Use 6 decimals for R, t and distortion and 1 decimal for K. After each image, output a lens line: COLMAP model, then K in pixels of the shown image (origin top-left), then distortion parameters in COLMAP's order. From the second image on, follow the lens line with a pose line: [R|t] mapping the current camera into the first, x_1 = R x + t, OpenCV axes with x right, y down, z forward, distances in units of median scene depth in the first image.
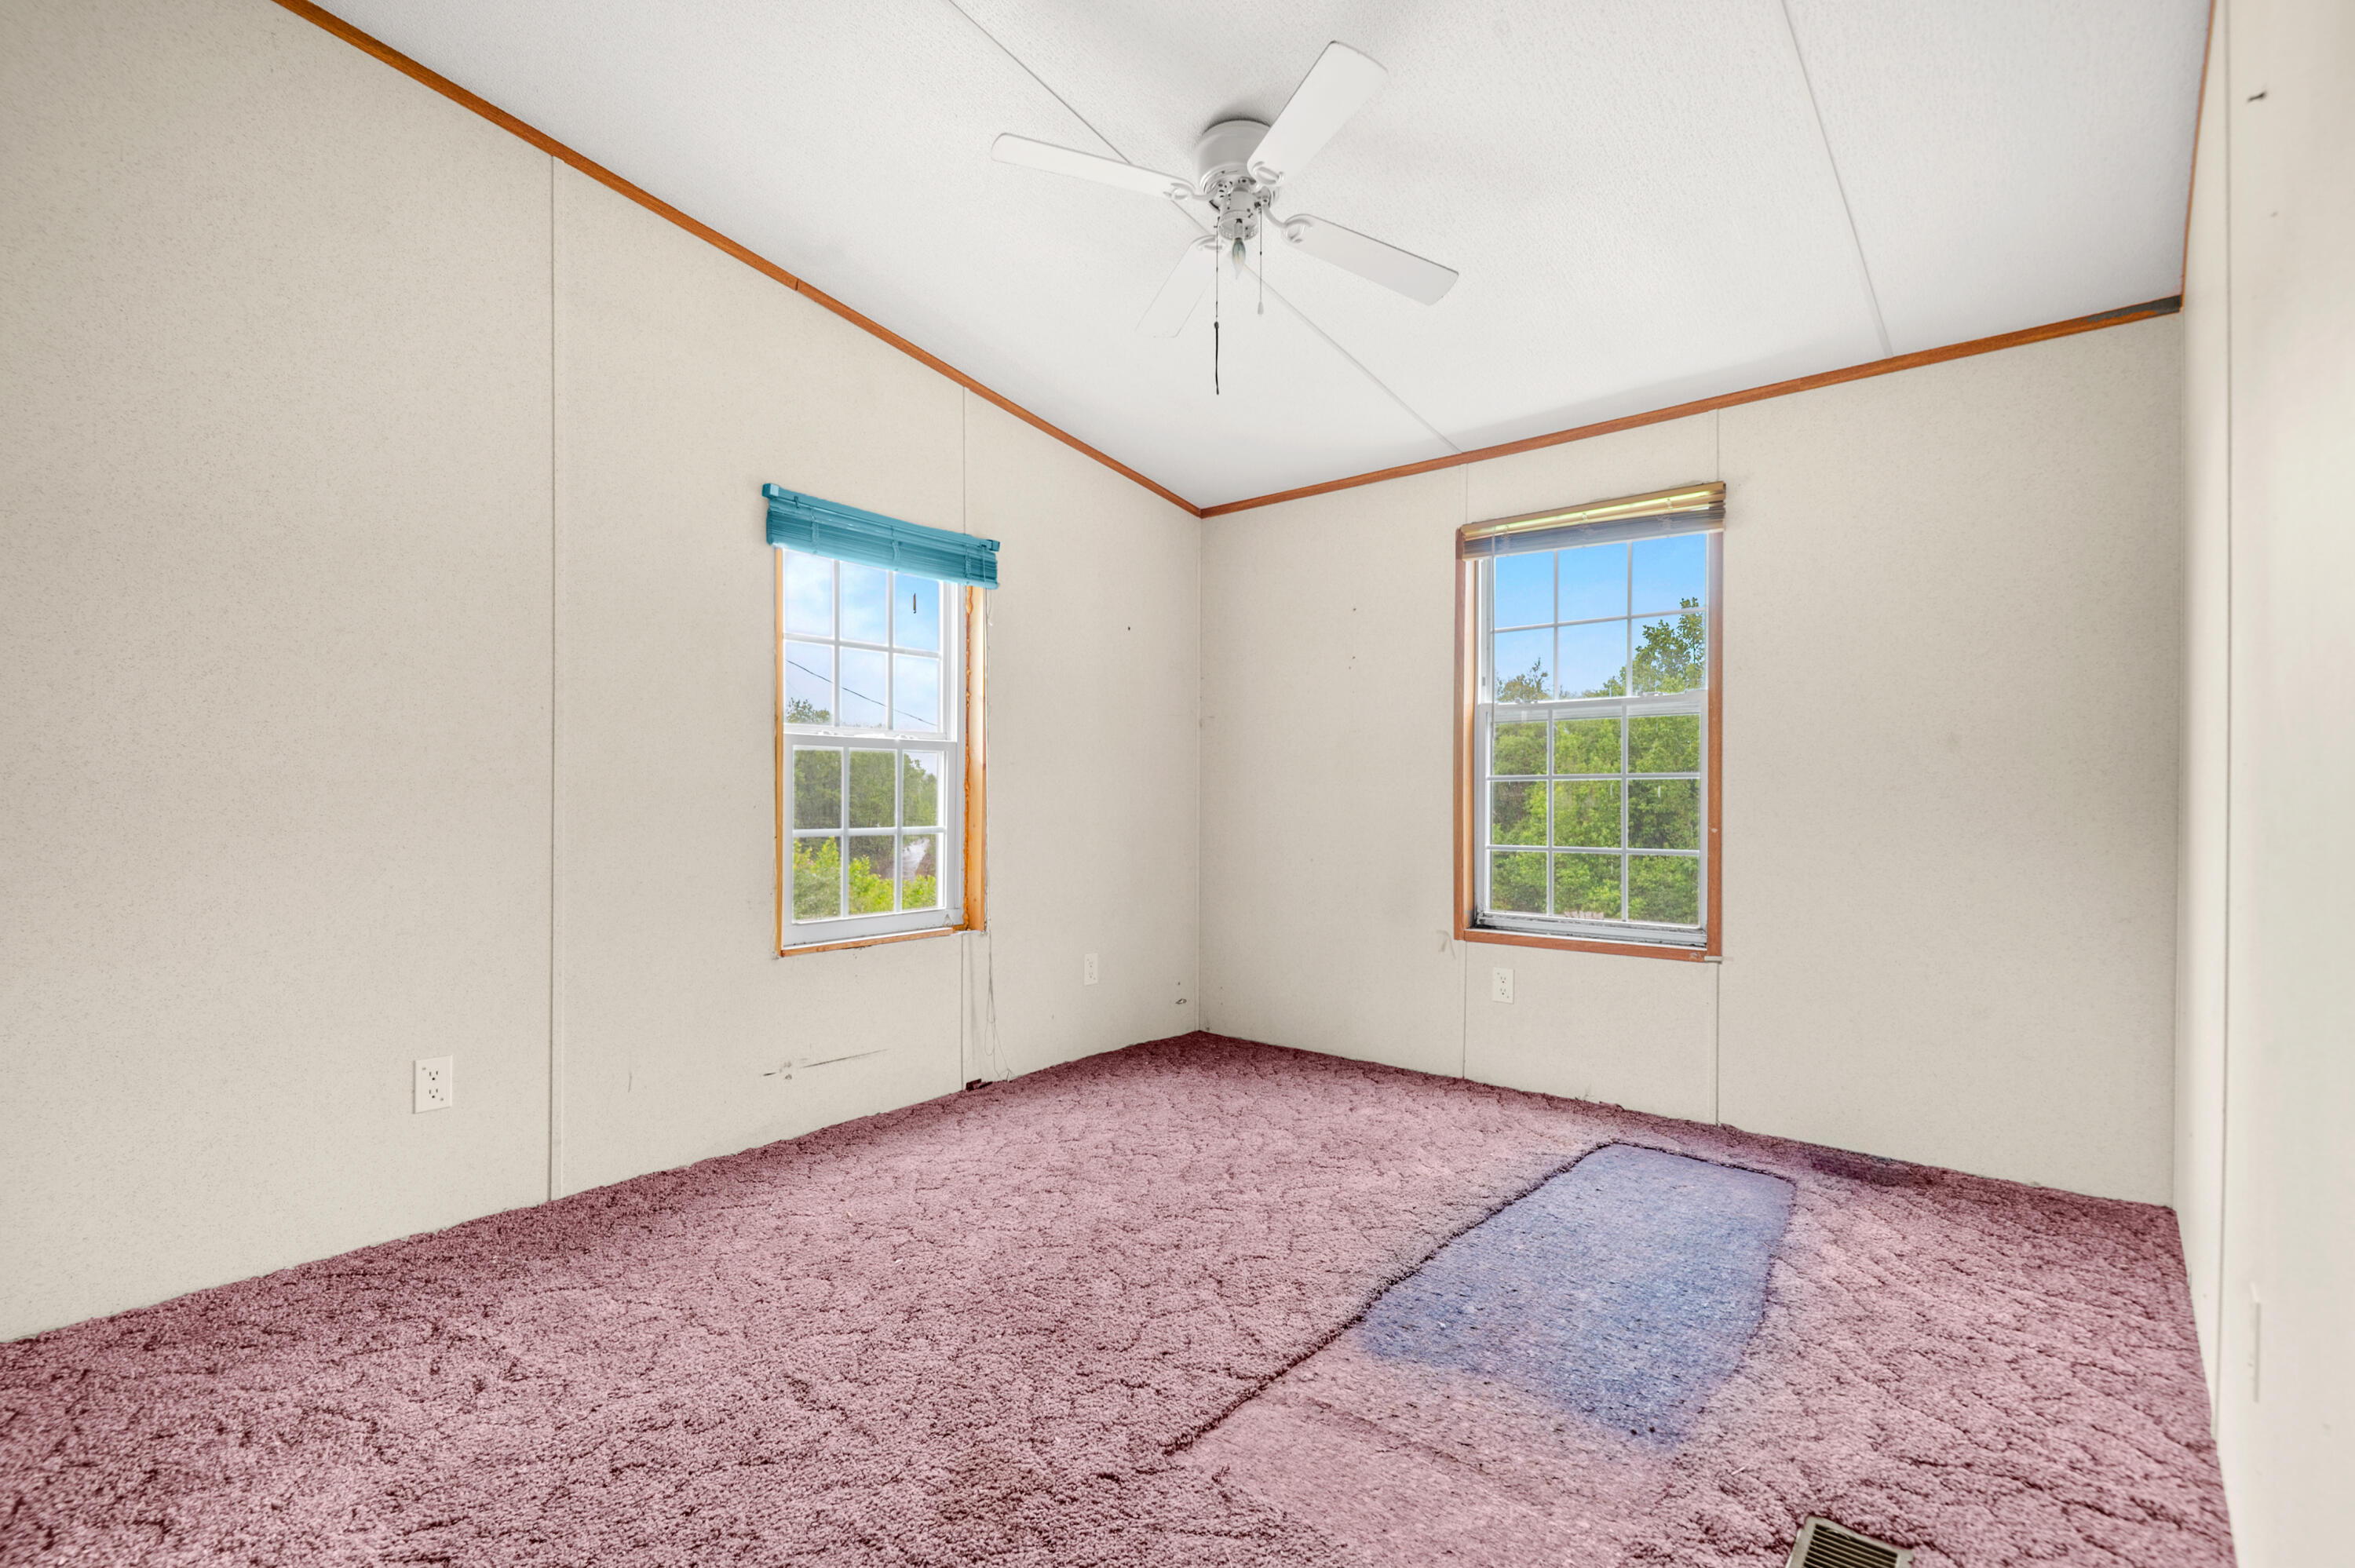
lens RADIAL K [[1111.4, 0, 1157.8], [0, 1111.4, 791.7], [0, 0, 1]] dist [0.049975, -0.033127]
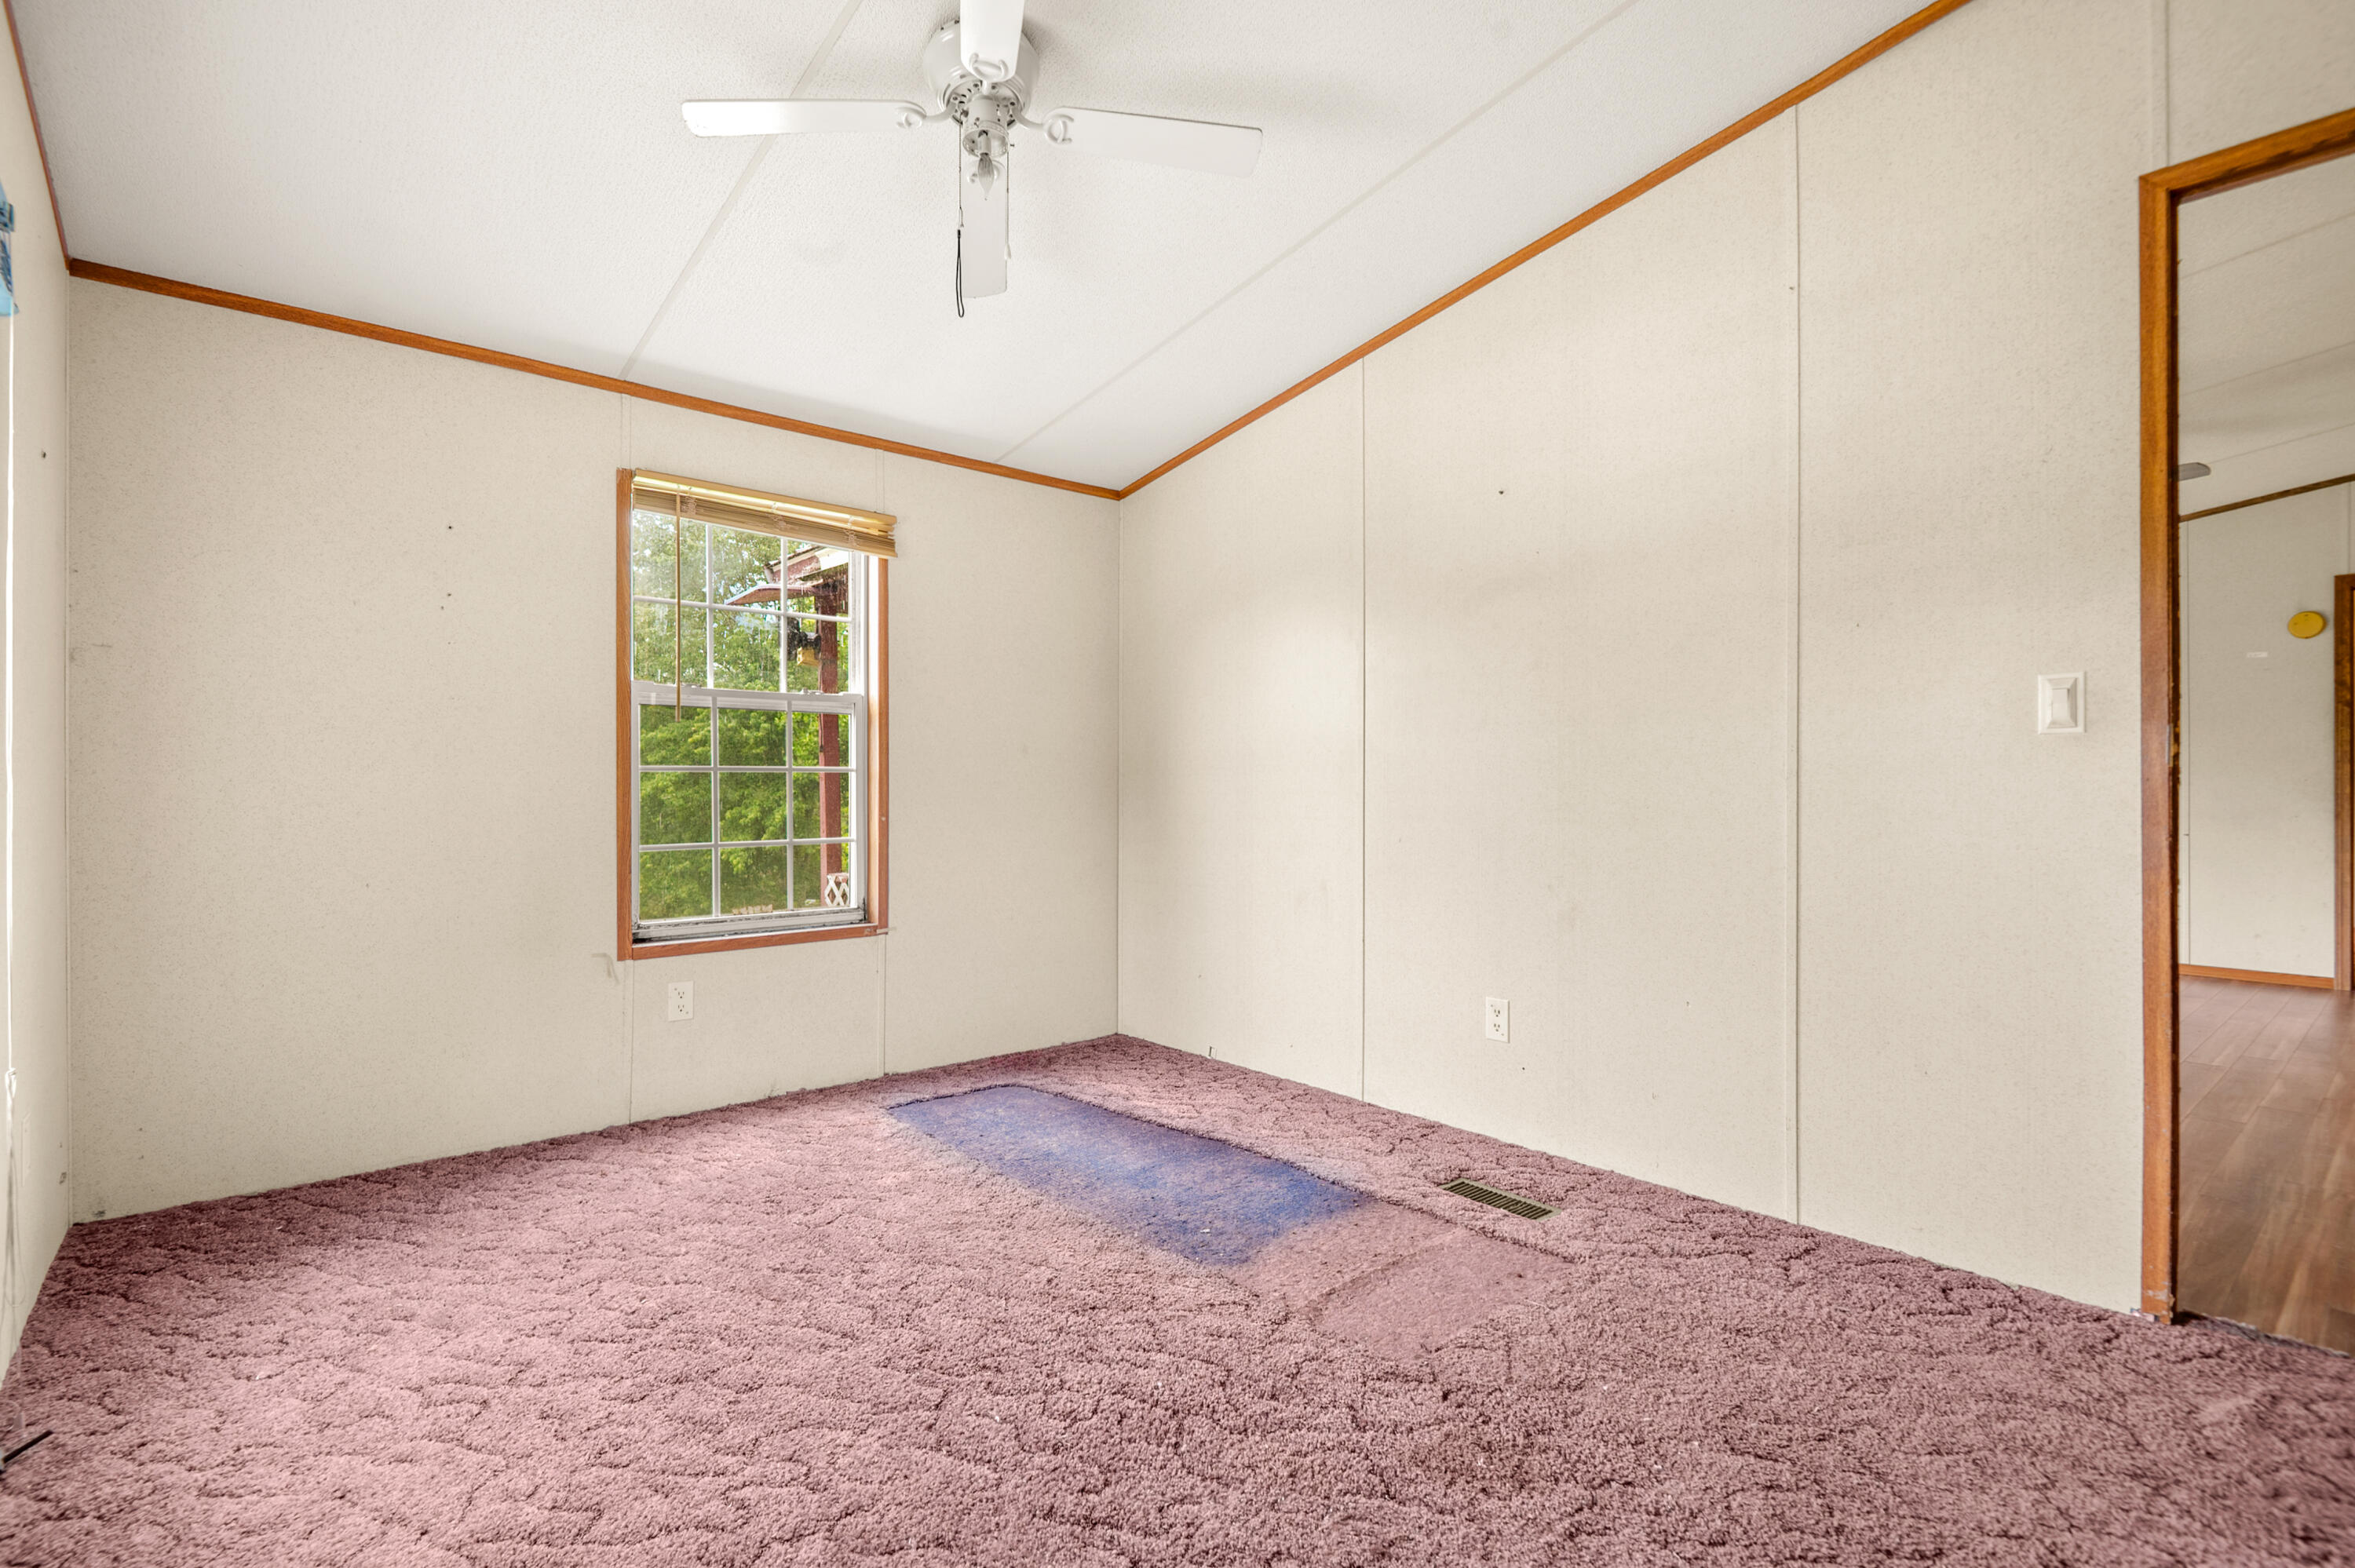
lens RADIAL K [[1111.4, 0, 1157.8], [0, 1111.4, 791.7], [0, 0, 1]] dist [0.049975, -0.033127]
pose [[0.155587, -0.001380, 0.987821, -0.563660], [-0.000455, 0.999999, 0.001469, 0.005174], [-0.987822, -0.000678, 0.155586, 0.530649]]
